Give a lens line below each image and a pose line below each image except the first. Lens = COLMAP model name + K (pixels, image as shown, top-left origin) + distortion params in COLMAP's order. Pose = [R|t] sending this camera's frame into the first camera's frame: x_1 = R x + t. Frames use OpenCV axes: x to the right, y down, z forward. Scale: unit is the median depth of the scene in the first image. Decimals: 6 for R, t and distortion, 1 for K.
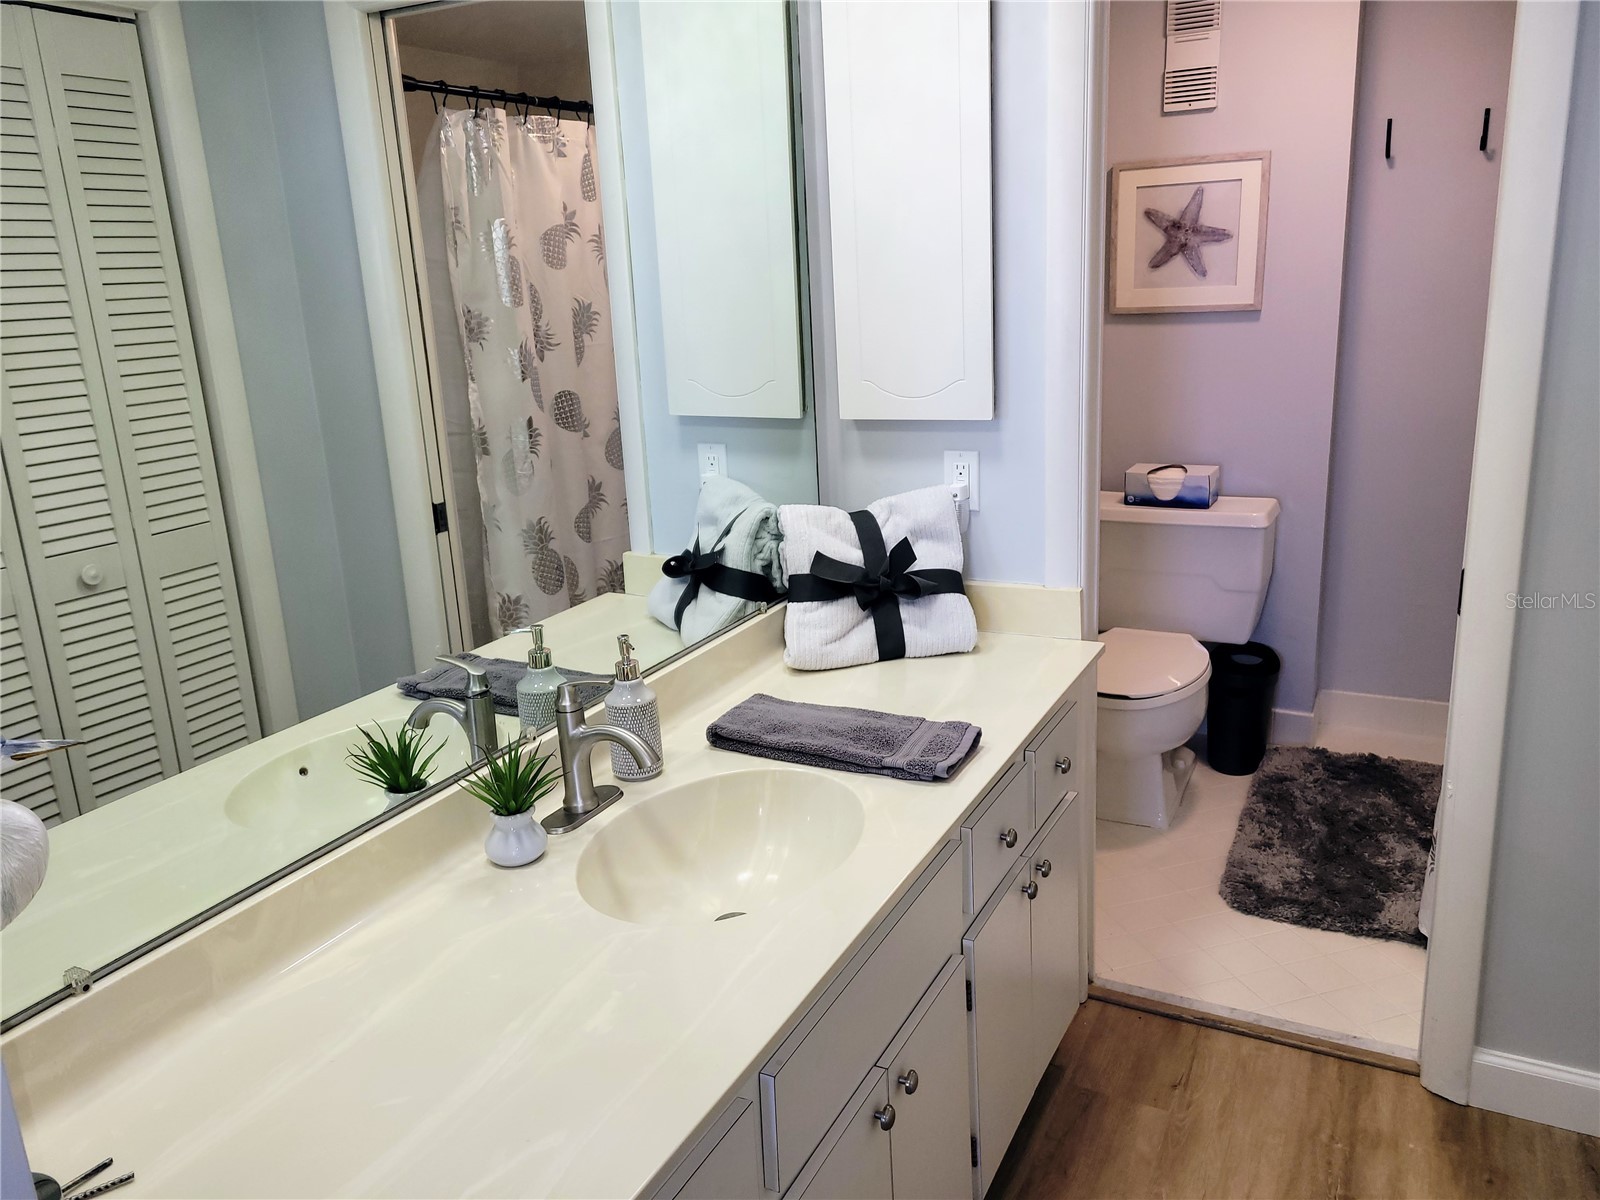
lens RADIAL K [[1207.6, 0, 798.4], [0, 1207.6, 576.3], [0, 0, 1]] dist [0.050939, -0.034438]
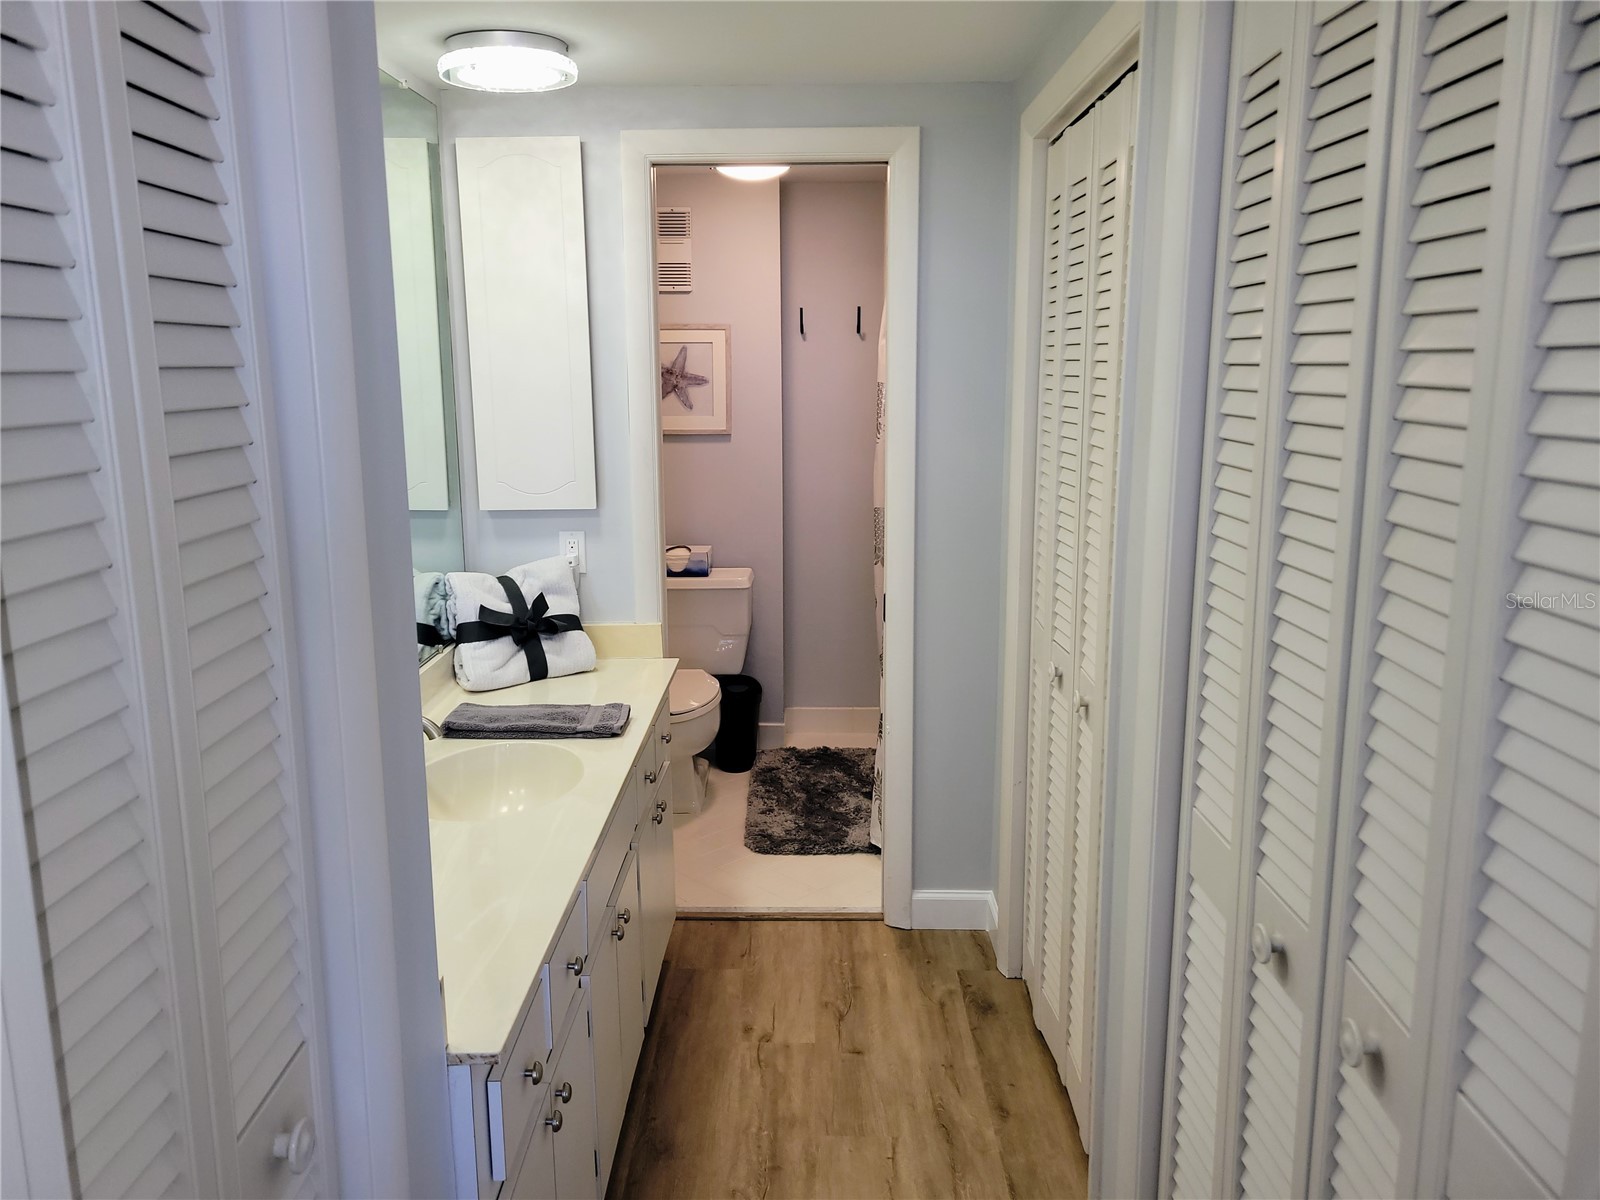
lens RADIAL K [[1207.6, 0, 782.9], [0, 1207.6, 582.4], [0, 0, 1]] dist [0.050939, -0.034438]
pose [[0.896371, -0.039907, 0.441505, -0.202635], [0.077062, 0.994804, -0.066537, 0.051642], [-0.436555, 0.093665, 0.894788, -0.273121]]
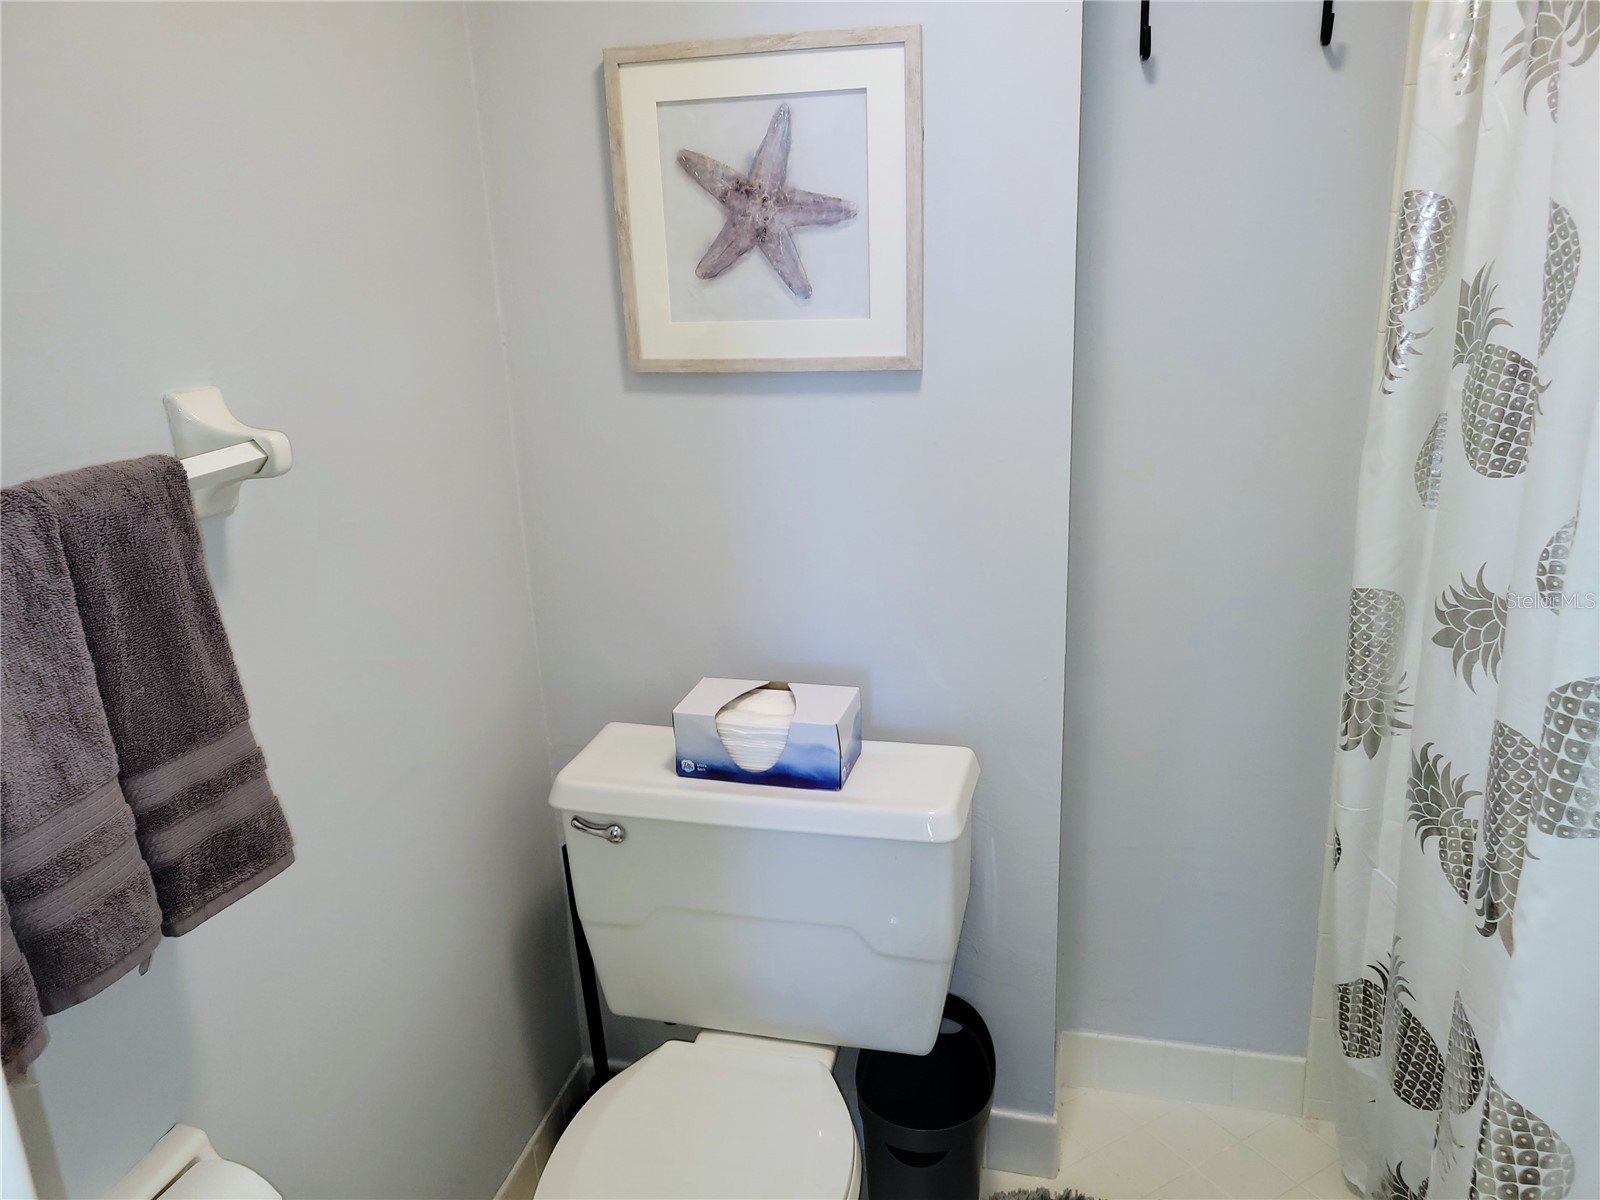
lens RADIAL K [[1207.6, 0, 800.8], [0, 1207.6, 594.1], [0, 0, 1]] dist [0.050939, -0.034438]
pose [[0.969727, -0.059952, 0.236716, 0.232688], [0.054063, 0.998047, 0.031300, -0.159724], [-0.238131, -0.017555, 0.971074, 0.589758]]
